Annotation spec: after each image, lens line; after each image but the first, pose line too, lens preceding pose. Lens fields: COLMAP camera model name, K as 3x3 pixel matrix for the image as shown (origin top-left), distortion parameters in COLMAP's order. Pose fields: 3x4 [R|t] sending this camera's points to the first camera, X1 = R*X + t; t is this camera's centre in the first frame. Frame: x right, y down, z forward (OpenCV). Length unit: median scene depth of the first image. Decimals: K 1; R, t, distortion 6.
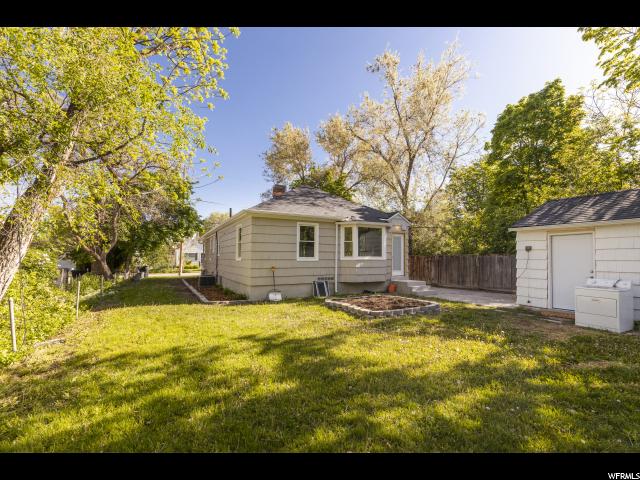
lens RADIAL K [[281.4, 0, 320.0], [0, 281.4, 240.0], [0, 0, 1]] dist [0.002085, 0.000169]
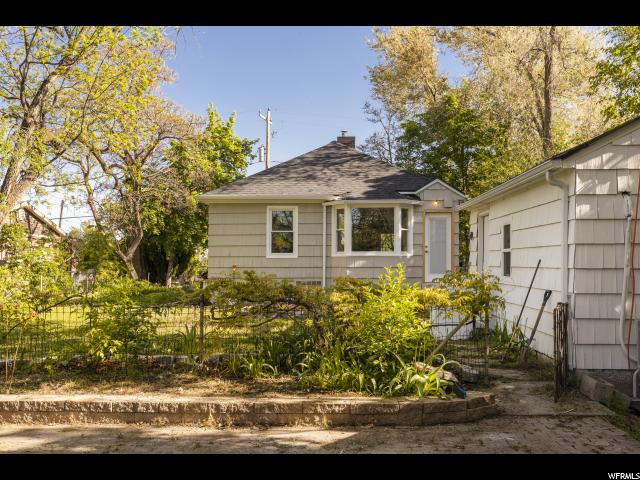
lens RADIAL K [[630.3, 0, 320.0], [0, 630.3, 240.0], [0, 0, 1]] dist [0.008750, 0.002043]
pose [[0.837401, -0.021558, -0.546164, 0.898018], [0.038299, 0.999080, 0.019285, -0.001474], [0.545245, -0.037066, 0.837457, -0.314003]]
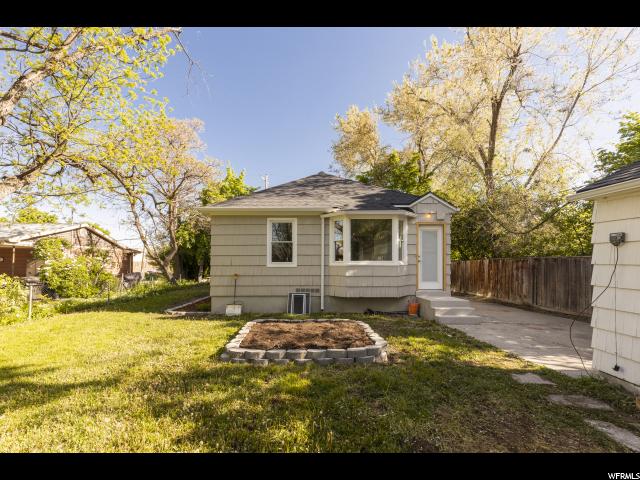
lens RADIAL K [[291.0, 0, 322.7], [0, 291.0, 251.3], [0, 0, 1]] dist [0.001212, 0.000090]
pose [[0.894267, -0.022190, -0.446983, 0.398968], [0.033086, 0.999315, 0.016584, 0.019697], [0.446309, -0.029619, 0.894389, 0.312891]]
